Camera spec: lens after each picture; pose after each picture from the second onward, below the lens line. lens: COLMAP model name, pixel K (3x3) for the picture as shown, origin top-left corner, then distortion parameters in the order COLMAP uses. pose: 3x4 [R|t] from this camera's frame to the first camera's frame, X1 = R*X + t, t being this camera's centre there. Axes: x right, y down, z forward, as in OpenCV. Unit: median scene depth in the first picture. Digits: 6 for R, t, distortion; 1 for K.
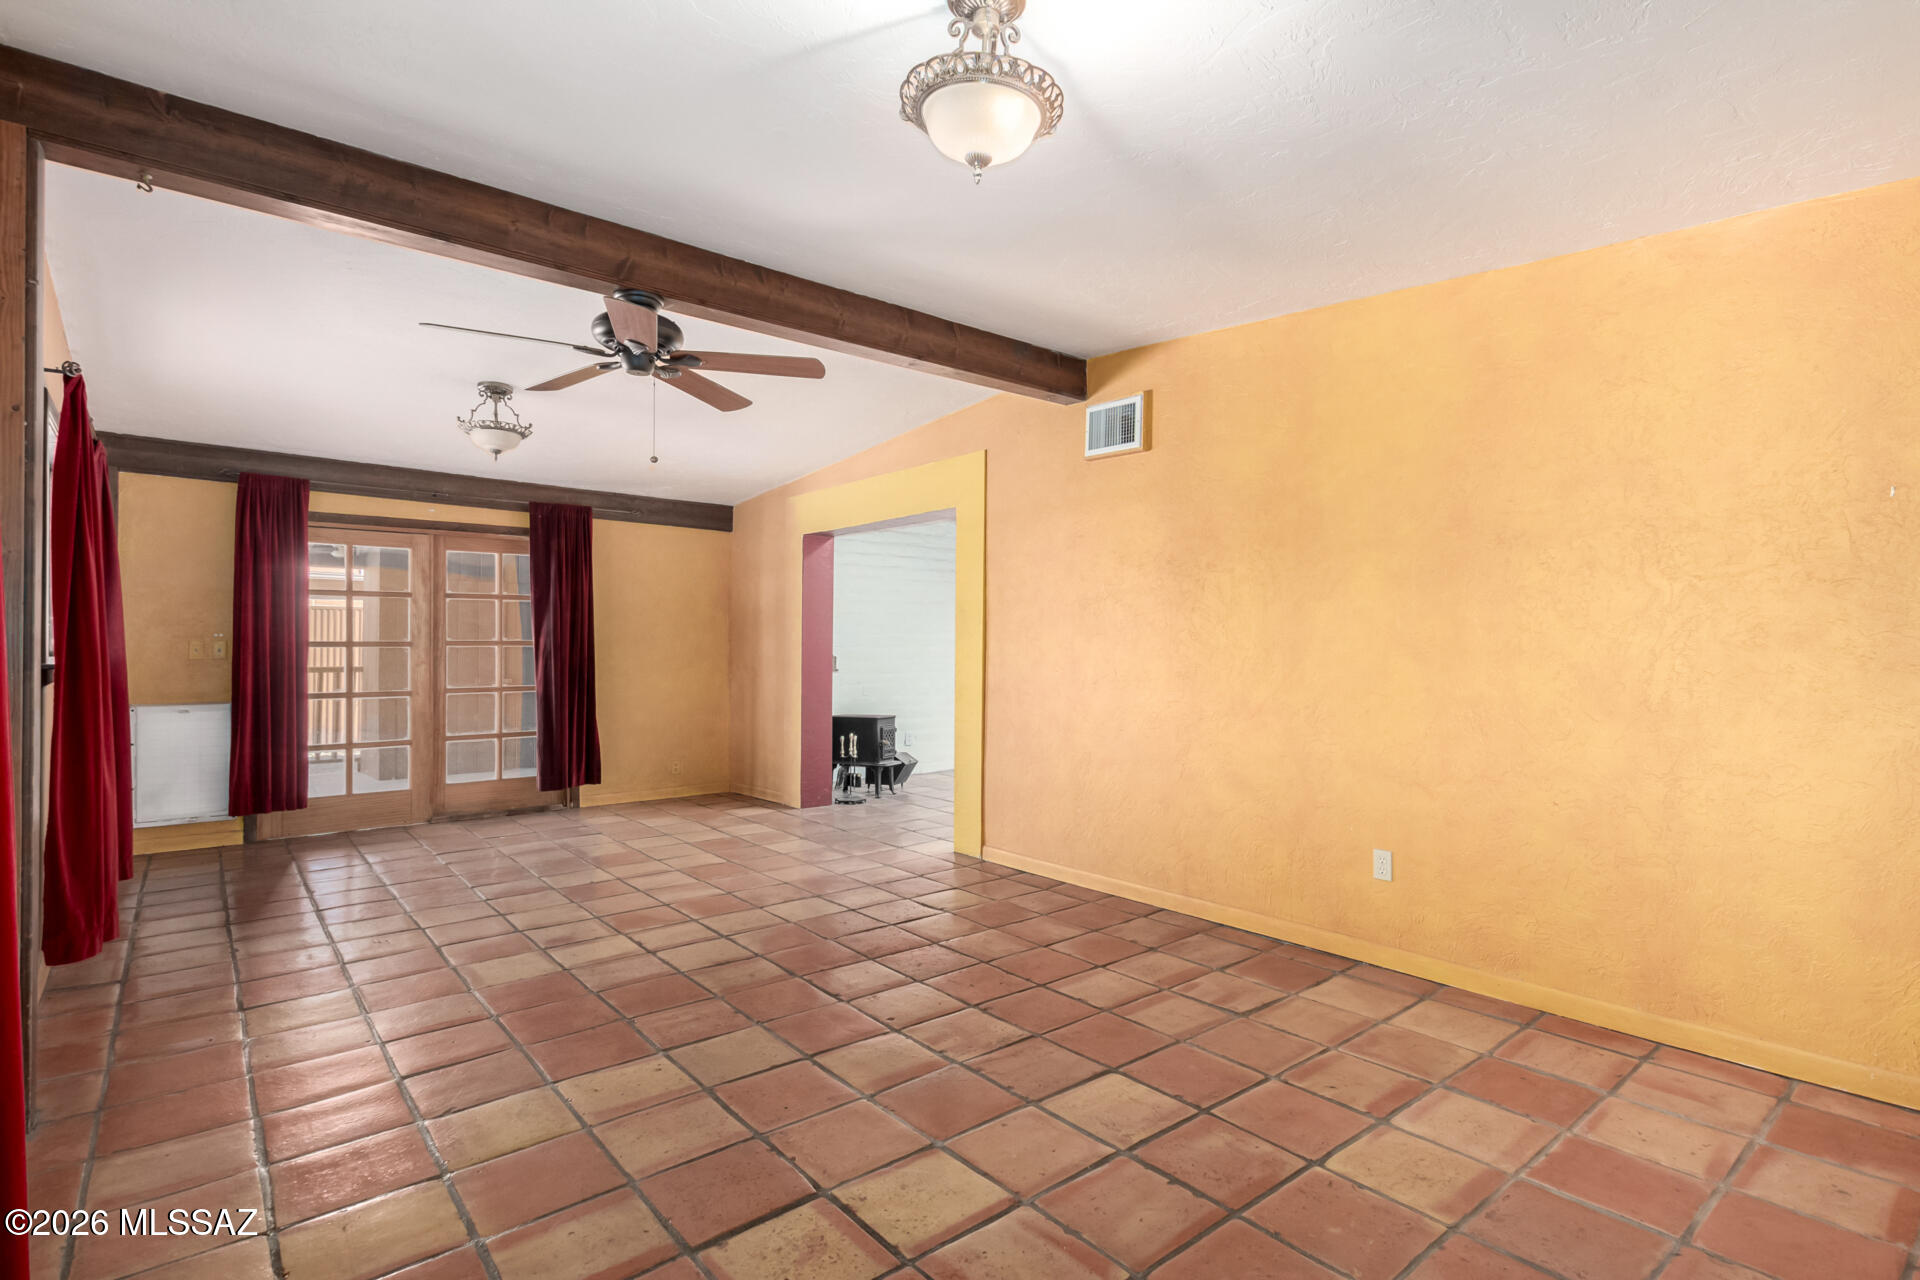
lens RADIAL K [[927.2, 0, 966.2], [0, 927.2, 644.3], [0, 0, 1]] dist [0.015380, -0.000081]
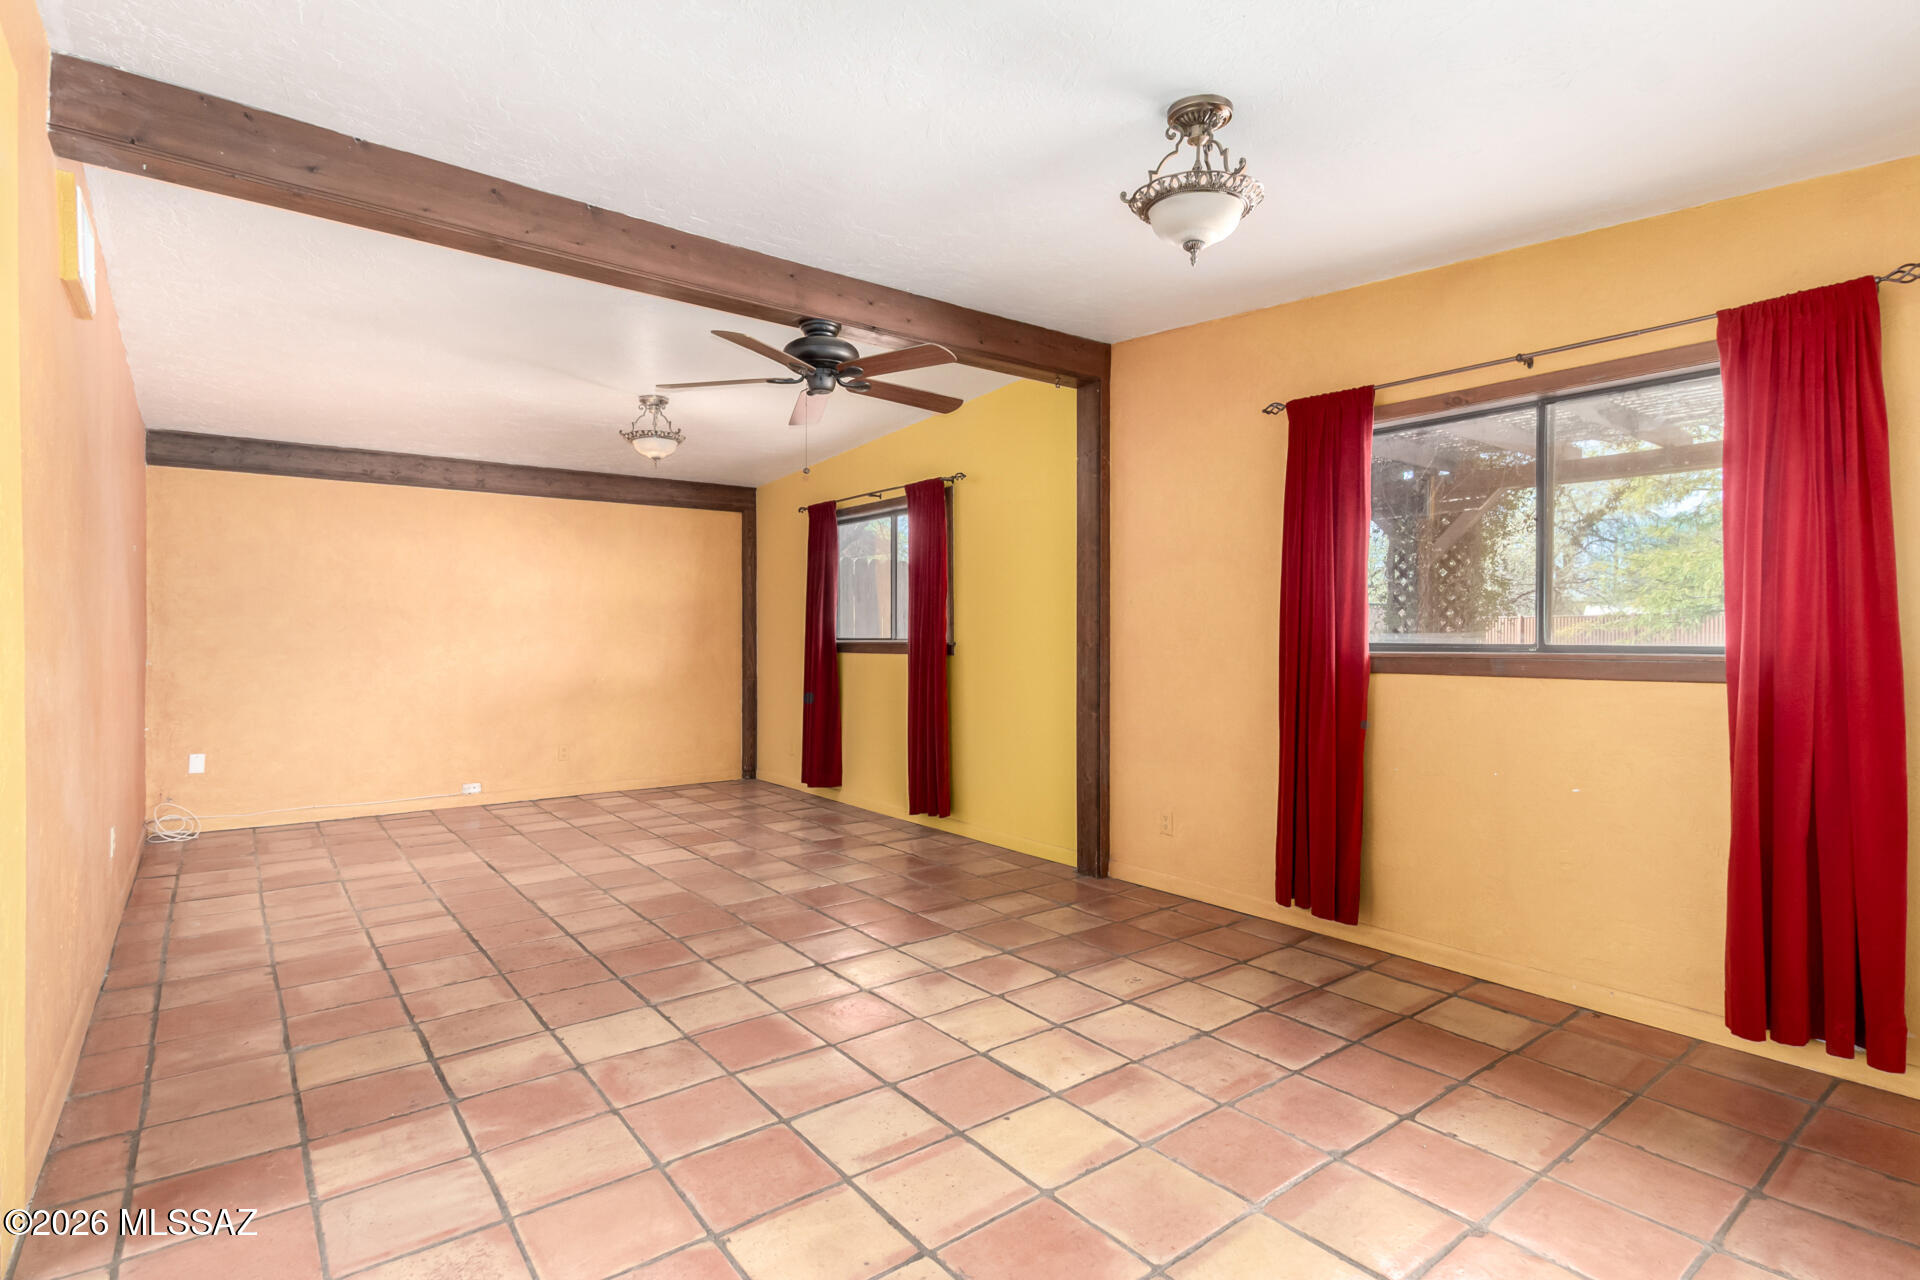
lens RADIAL K [[934.2, 0, 983.8], [0, 934.2, 635.3], [0, 0, 1]] dist [0.014421, -0.000372]
pose [[-0.999896, -0.005189, 0.013489, -0.329703], [-0.005227, 0.999982, -0.002777, 0.003011], [-0.013474, -0.002848, -0.999905, 1.243964]]
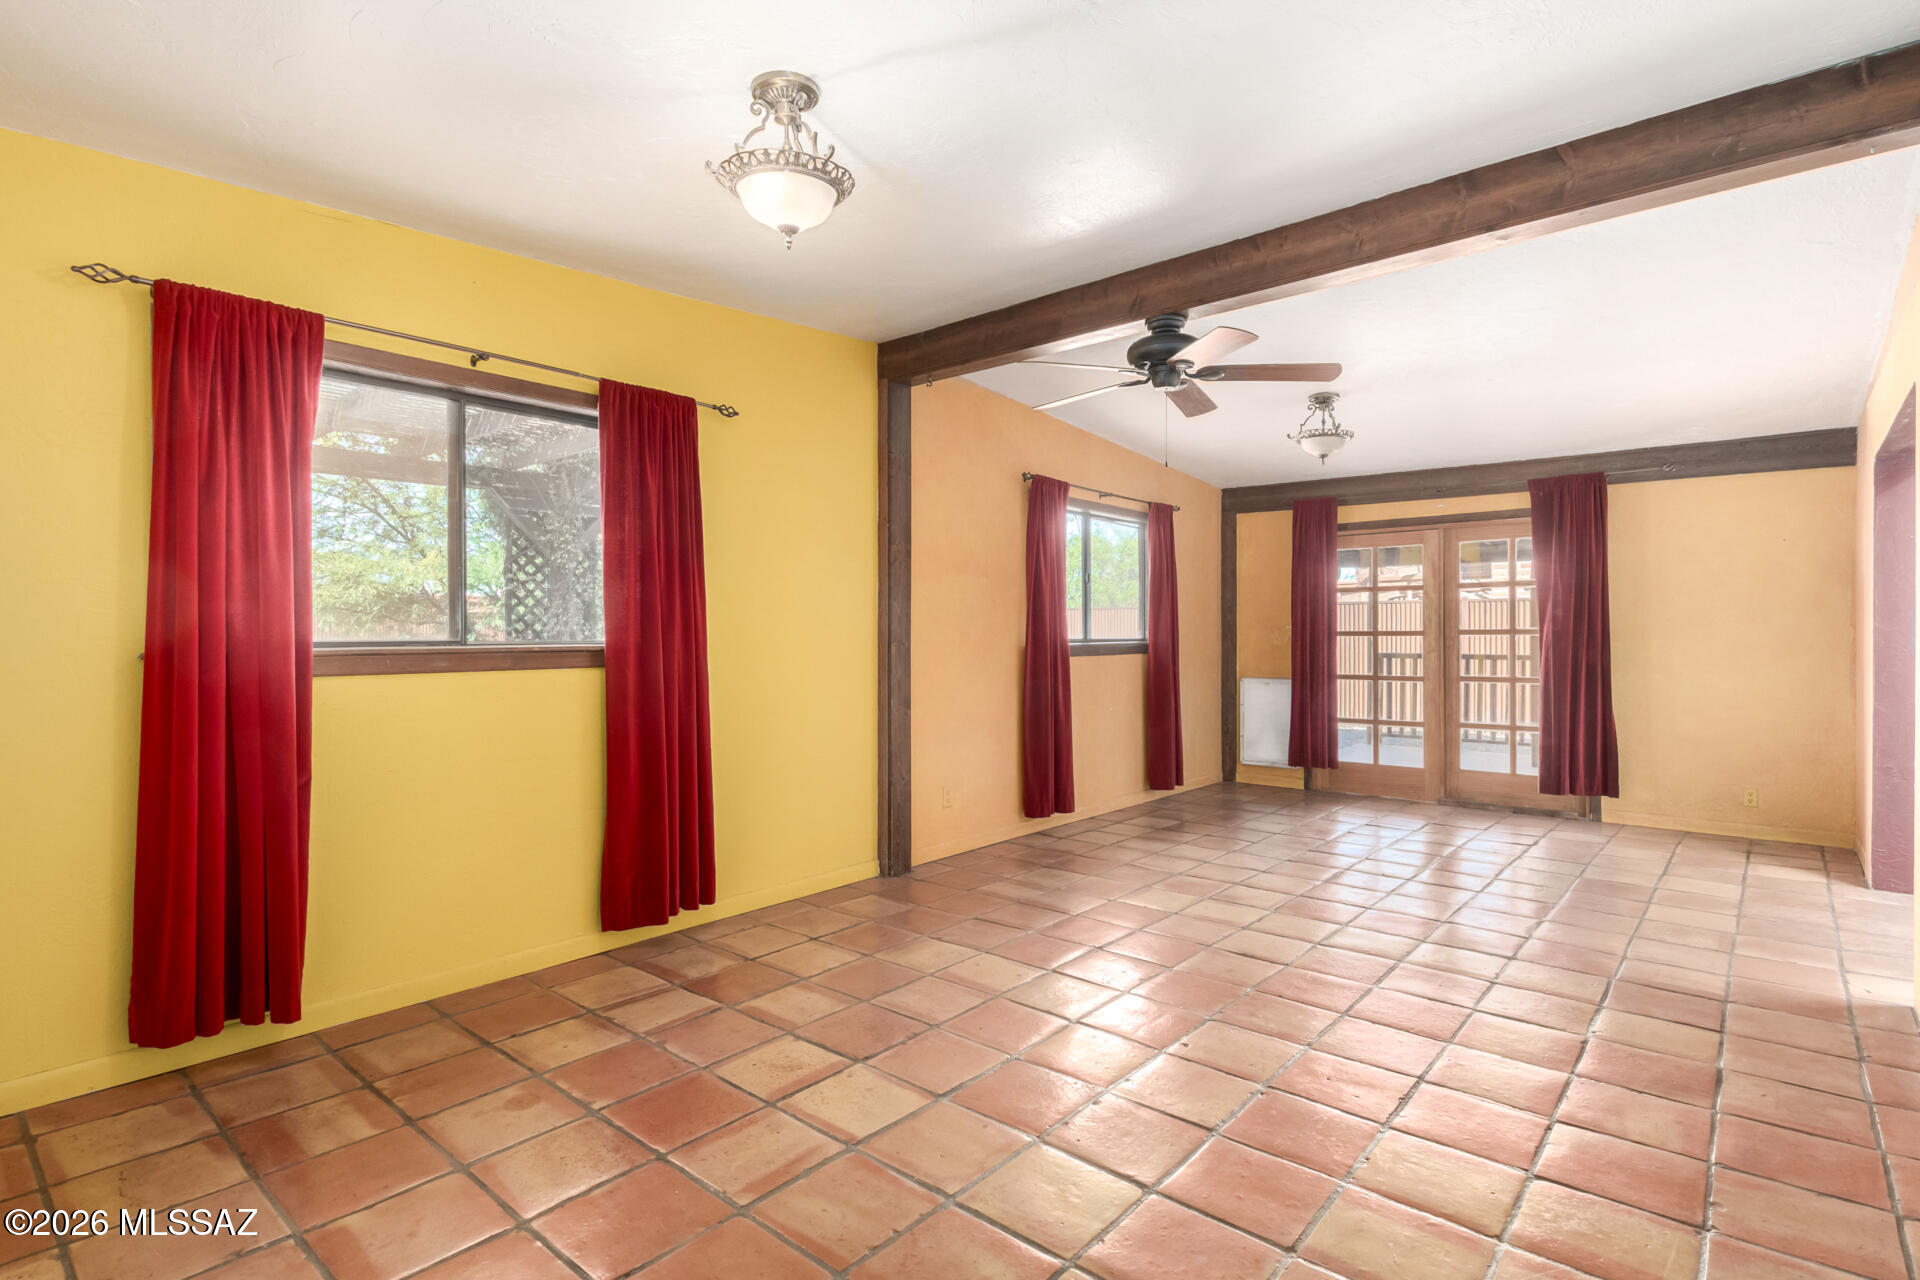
lens RADIAL K [[934.2, 0, 983.8], [0, 934.2, 635.3], [0, 0, 1]] dist [0.014421, -0.000372]
pose [[0.181218, -0.002150, -0.983441, 0.412800], [0.003428, 0.999993, -0.001554, 0.002444], [0.983437, -0.003090, 0.181224, 0.339055]]
